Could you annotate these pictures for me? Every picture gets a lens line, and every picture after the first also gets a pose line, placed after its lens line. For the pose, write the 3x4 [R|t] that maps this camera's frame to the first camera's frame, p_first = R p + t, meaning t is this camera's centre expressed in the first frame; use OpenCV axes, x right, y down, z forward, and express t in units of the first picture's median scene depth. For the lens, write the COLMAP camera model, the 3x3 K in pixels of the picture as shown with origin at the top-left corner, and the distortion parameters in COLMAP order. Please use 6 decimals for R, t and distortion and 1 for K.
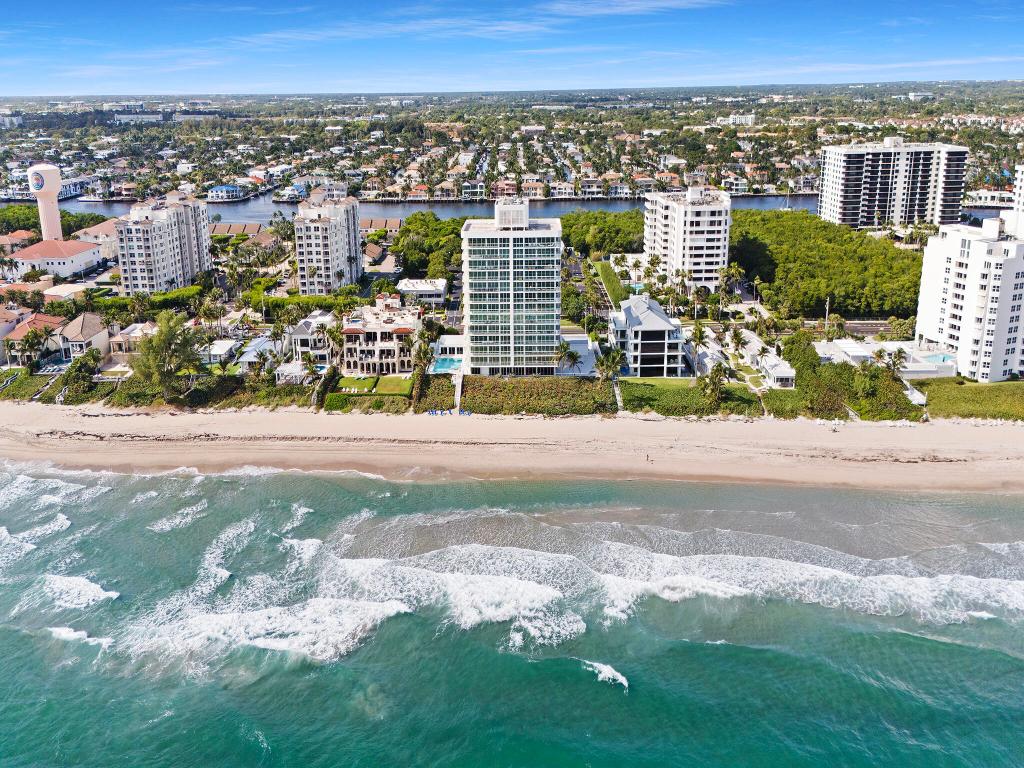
lens RADIAL K [[877.1, 0, 512.0], [0, 877.1, 384.0], [0, 0, 1]] dist [0.035217, -0.010993]
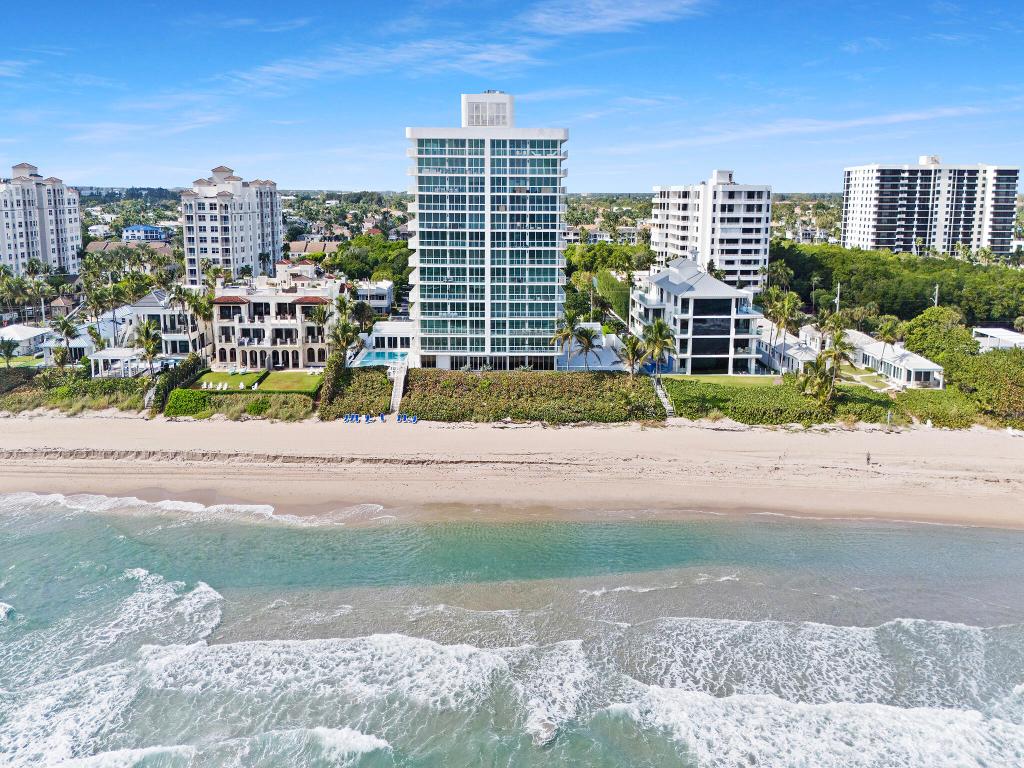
lens RADIAL K [[877.1, 0, 512.0], [0, 877.1, 384.0], [0, 0, 1]] dist [0.035217, -0.010993]
pose [[0.998997, 0.006357, 0.044335, -0.009456], [-0.001200, 0.993322, -0.115371, 0.070696], [-0.044772, 0.115202, 0.992333, 0.379797]]
